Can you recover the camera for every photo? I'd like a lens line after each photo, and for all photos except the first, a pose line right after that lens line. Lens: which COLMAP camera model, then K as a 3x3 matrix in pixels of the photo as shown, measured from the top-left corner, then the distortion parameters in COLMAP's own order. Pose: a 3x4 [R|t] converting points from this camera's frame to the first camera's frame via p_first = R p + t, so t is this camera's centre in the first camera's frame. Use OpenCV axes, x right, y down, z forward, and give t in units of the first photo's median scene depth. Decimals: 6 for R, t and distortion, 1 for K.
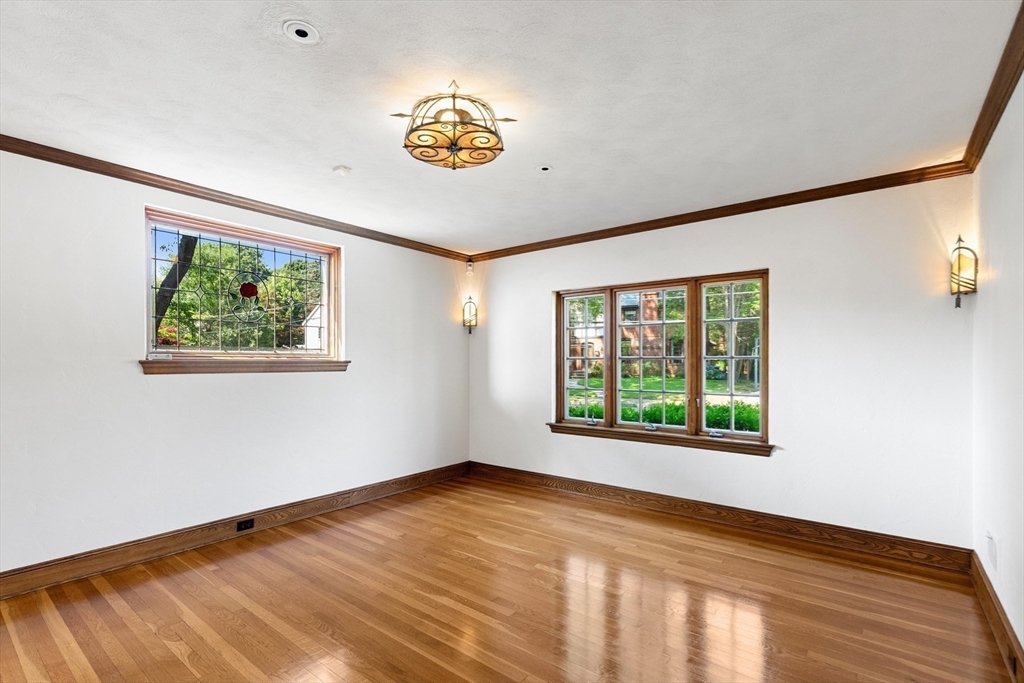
lens RADIAL K [[474.2, 0, 508.1], [0, 474.2, 362.9], [0, 0, 1]] dist [0.010216, 0.000004]
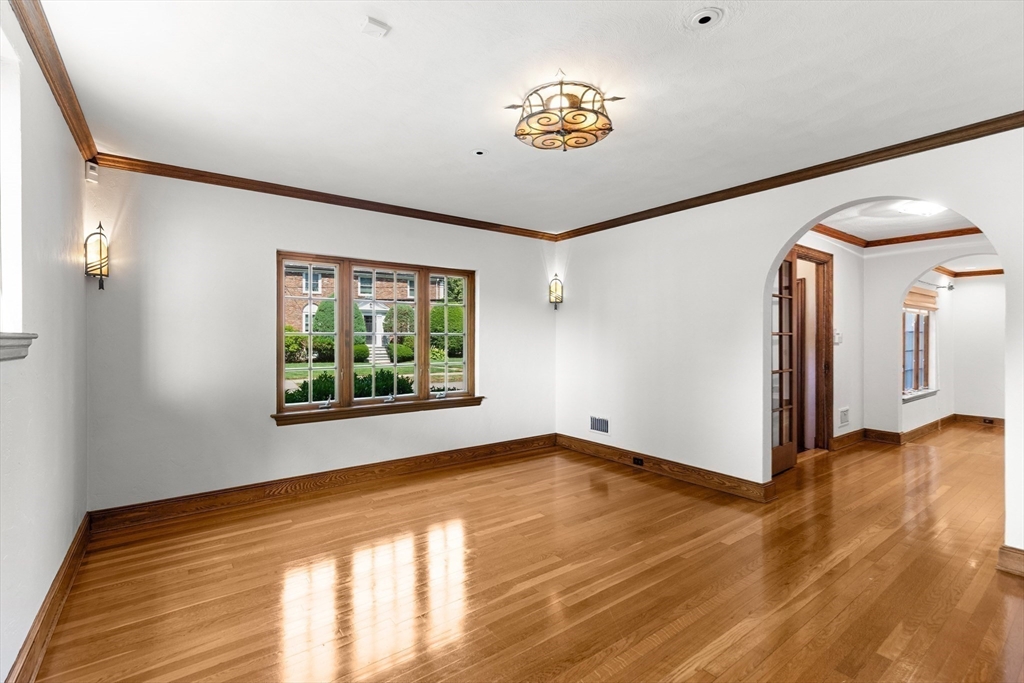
lens RADIAL K [[458.9, 0, 512.0], [0, 458.9, 341.5], [0, 0, 1]] dist [0.000587, 0.000013]
pose [[0.253825, -0.005993, 0.967232, -0.671787], [0.004068, 0.999979, 0.005128, 0.002536], [-0.967242, 0.002633, 0.253844, 0.513807]]
